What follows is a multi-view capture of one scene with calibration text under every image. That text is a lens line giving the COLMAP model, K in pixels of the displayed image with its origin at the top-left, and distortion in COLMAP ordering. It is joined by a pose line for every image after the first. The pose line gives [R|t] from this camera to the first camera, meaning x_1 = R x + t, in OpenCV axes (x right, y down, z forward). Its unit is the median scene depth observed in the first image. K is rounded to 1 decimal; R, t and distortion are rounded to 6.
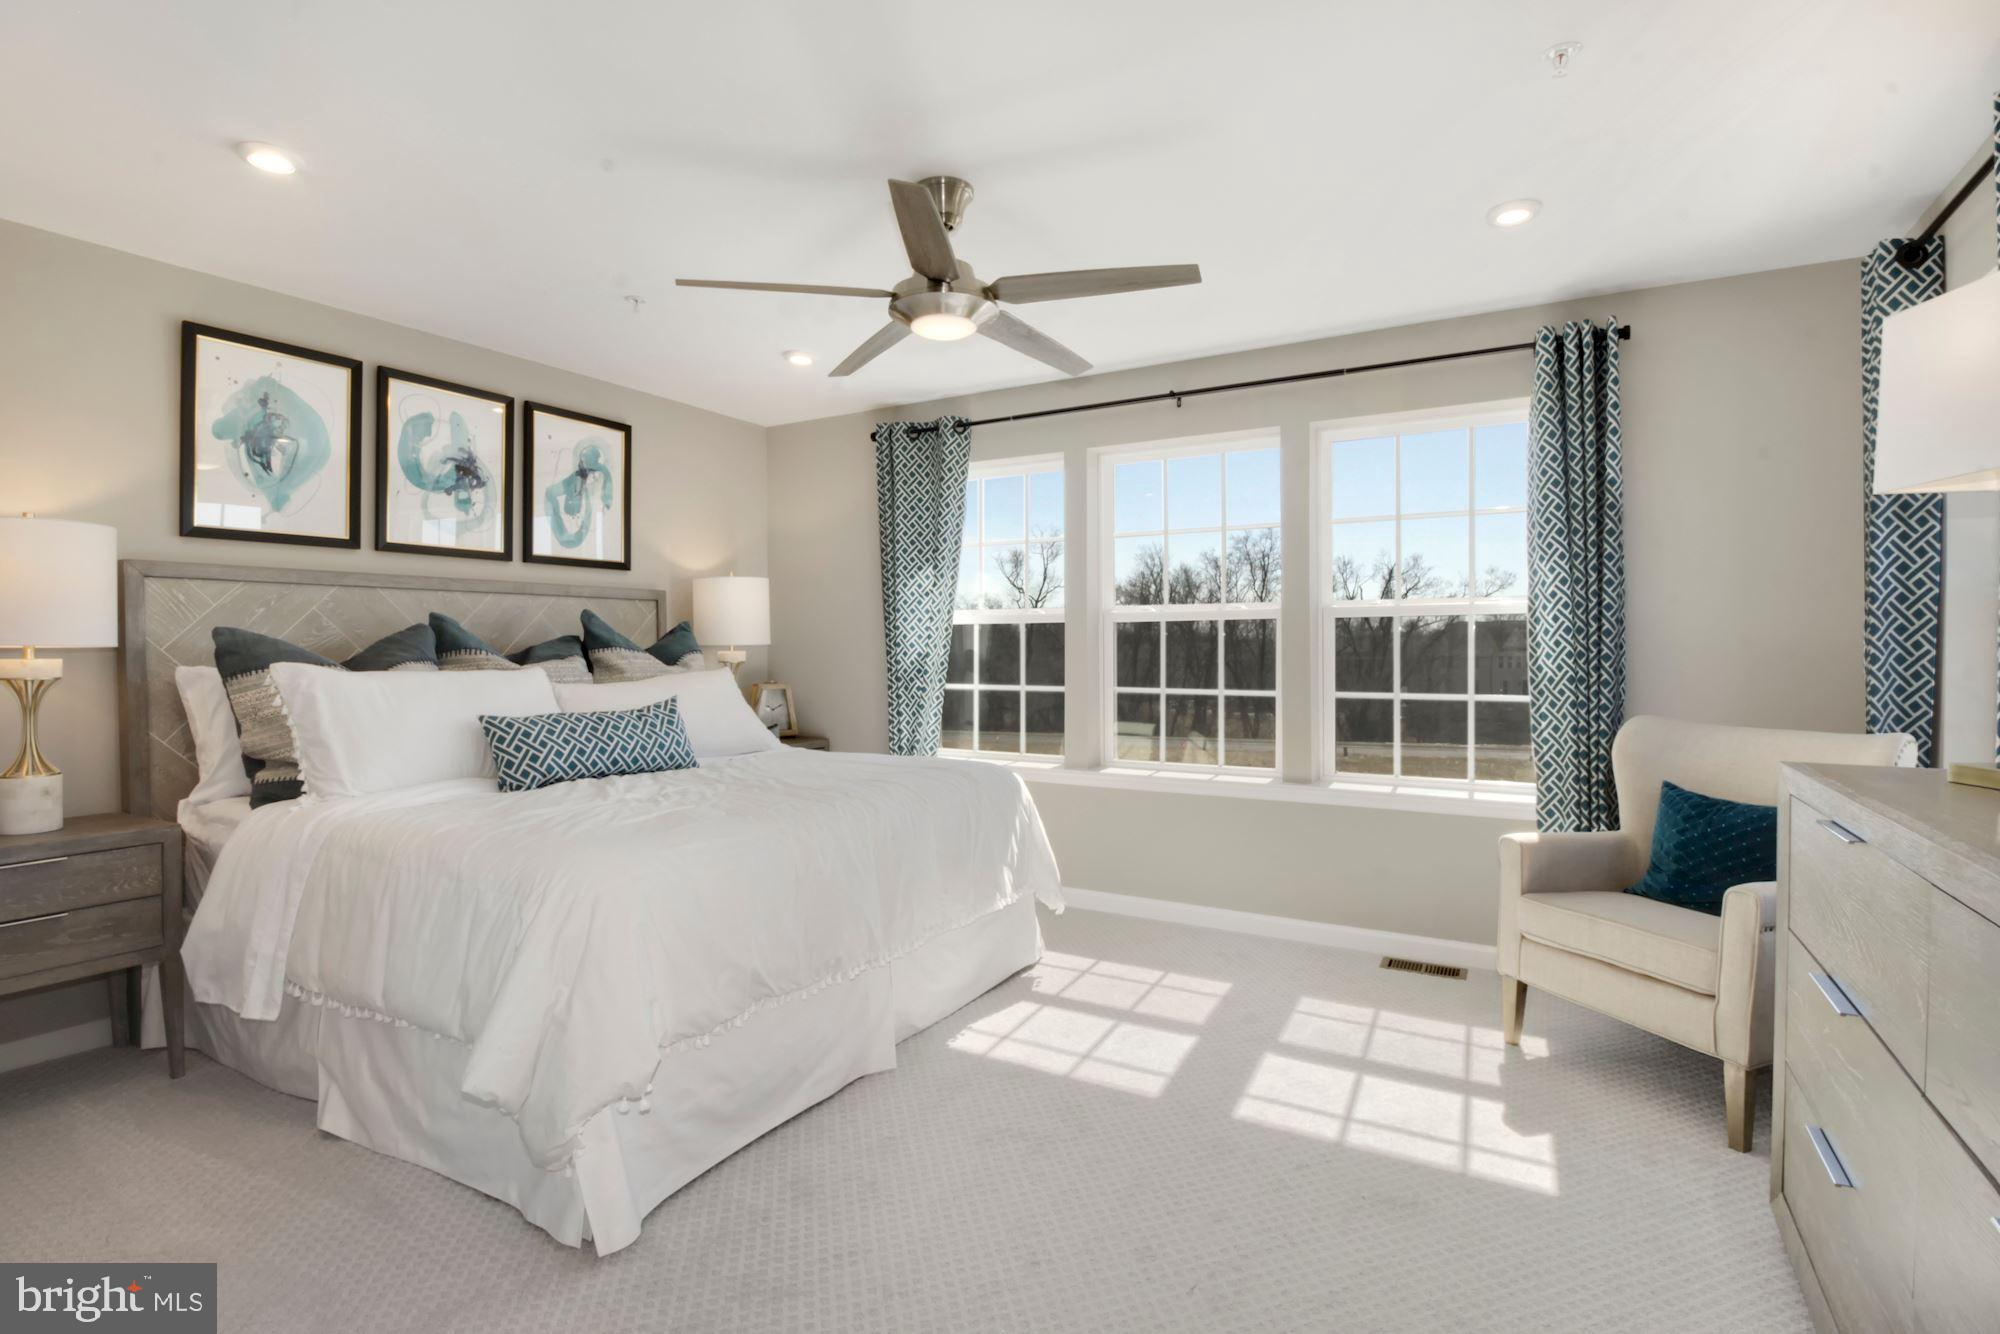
lens RADIAL K [[964.5, 0, 1000.0], [0, 964.5, 667.0], [0, 0, 1]] dist [-0.002337, -0.000939]
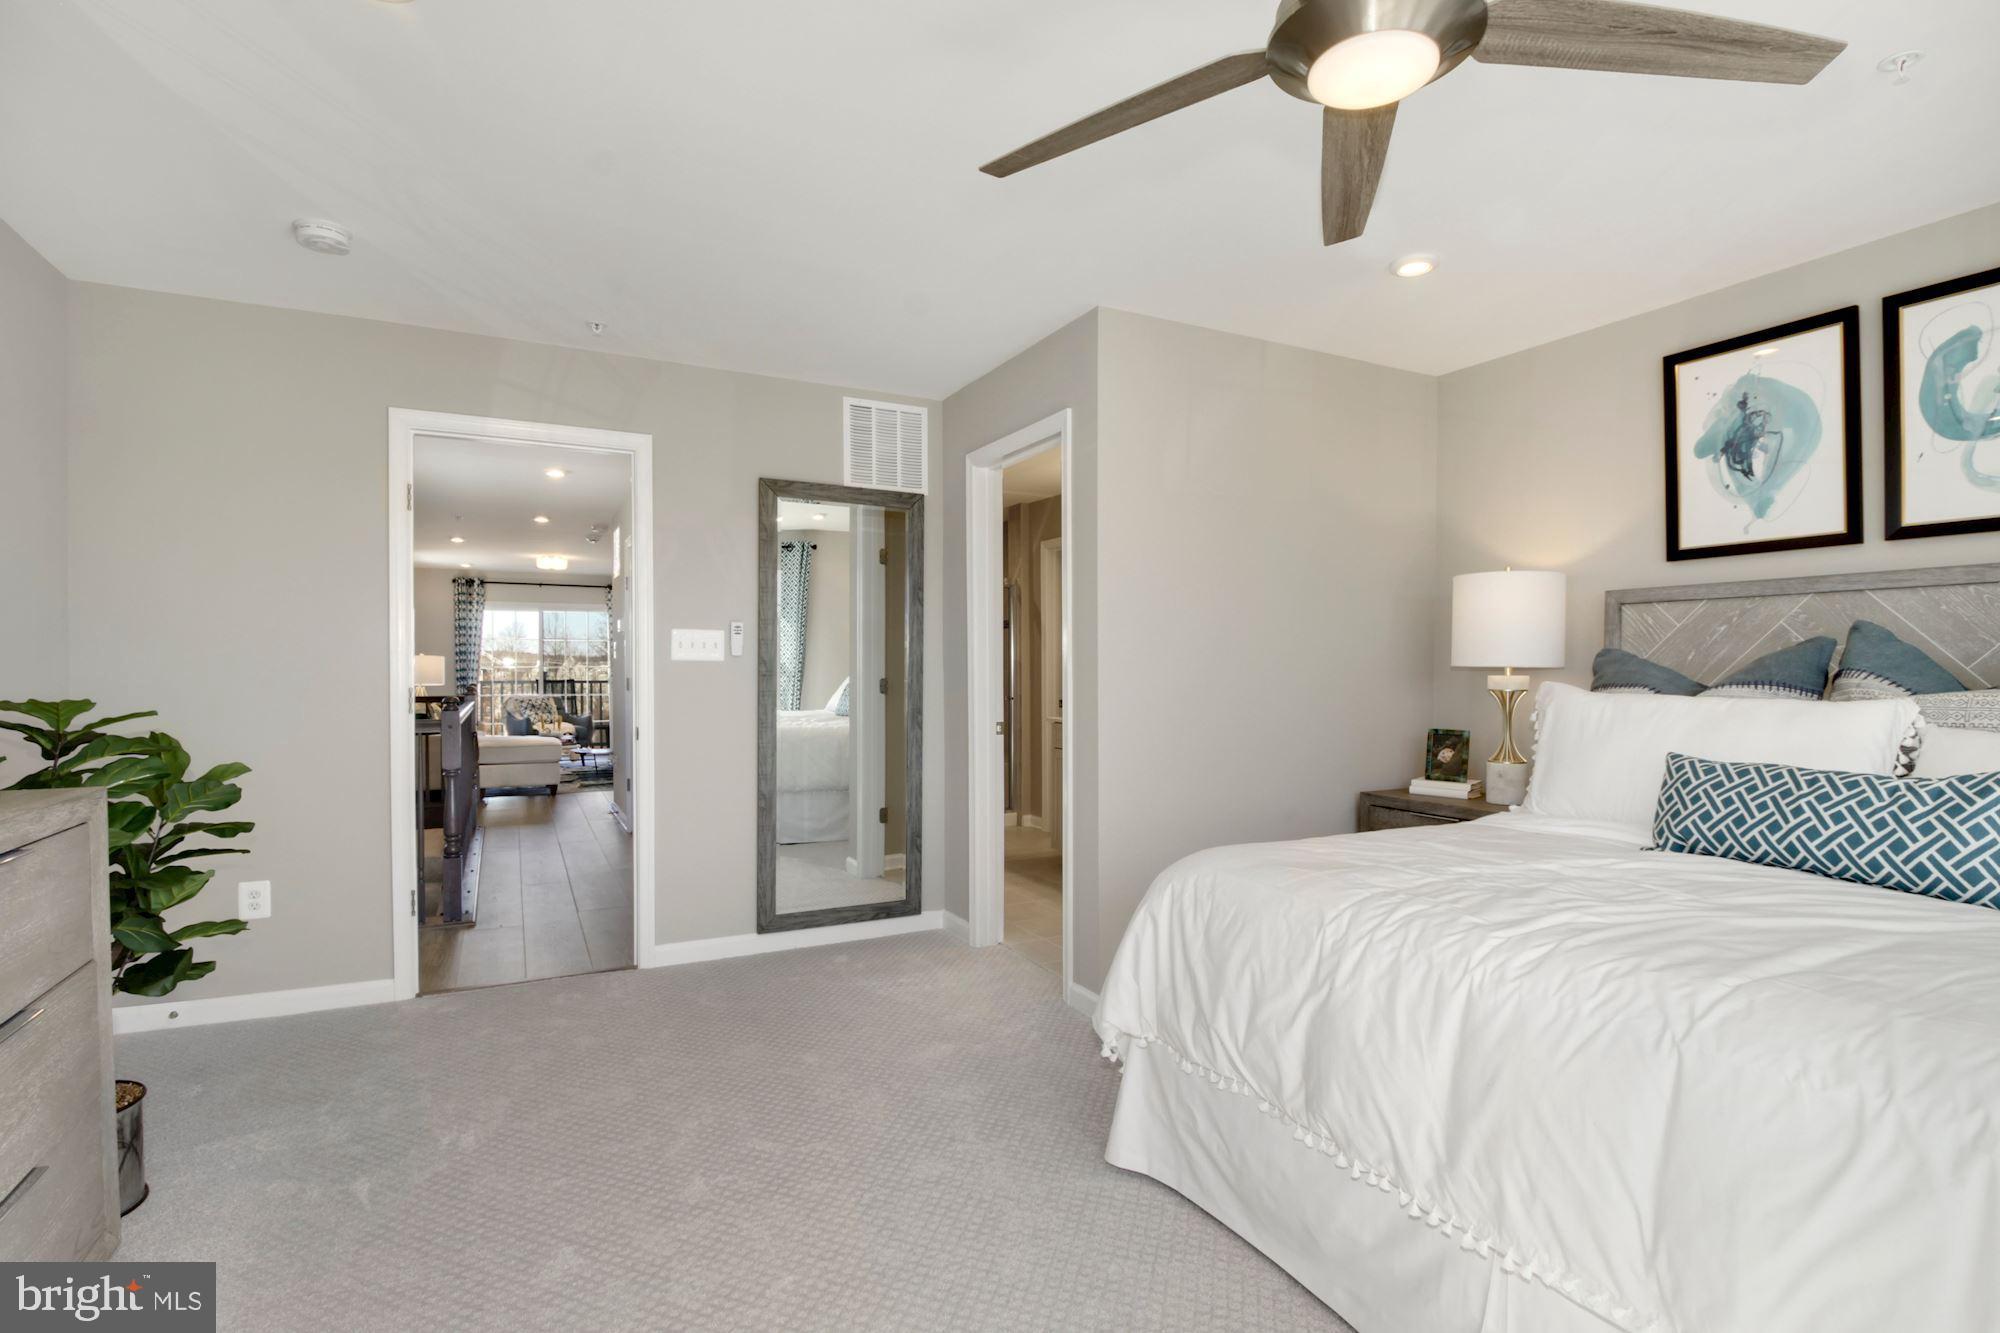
lens RADIAL K [[964.5, 0, 1000.0], [0, 964.5, 666.5], [0, 0, 1]] dist [-0.002337, -0.000939]
pose [[-0.531117, 0.001244, -0.847298, 0.404392], [-0.018271, 0.999750, 0.012921, -0.020414], [0.847102, 0.022344, -0.530961, 0.889744]]
